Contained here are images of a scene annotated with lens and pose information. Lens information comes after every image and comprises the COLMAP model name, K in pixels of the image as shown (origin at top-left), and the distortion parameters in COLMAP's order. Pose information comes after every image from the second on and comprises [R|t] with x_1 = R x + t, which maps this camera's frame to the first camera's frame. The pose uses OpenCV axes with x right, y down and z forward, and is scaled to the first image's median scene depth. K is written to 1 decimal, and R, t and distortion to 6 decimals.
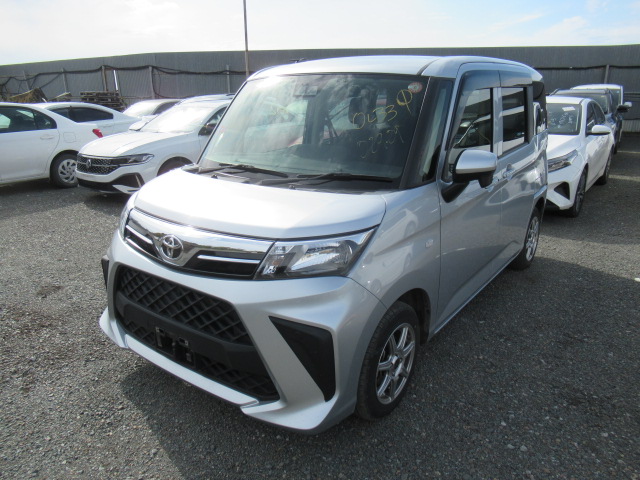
lens RADIAL K [[479.8, 0, 317.8], [0, 479.8, 244.7], [0, 0, 1]] dist [-0.004850, 0.003537]
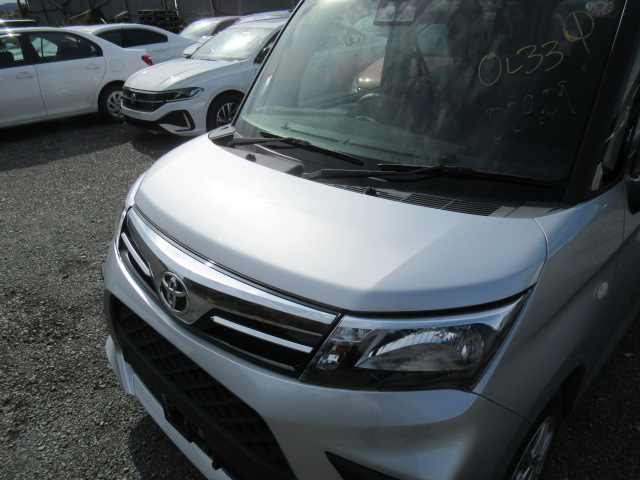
lens RADIAL K [[479.8, 0, 317.8], [0, 479.8, 244.7], [0, 0, 1]] dist [-0.004850, 0.003537]
pose [[0.991082, 0.037758, -0.127792, -0.012960], [-0.017243, 0.987292, 0.157979, -0.048486], [0.132133, -0.154366, 0.979138, 0.130905]]
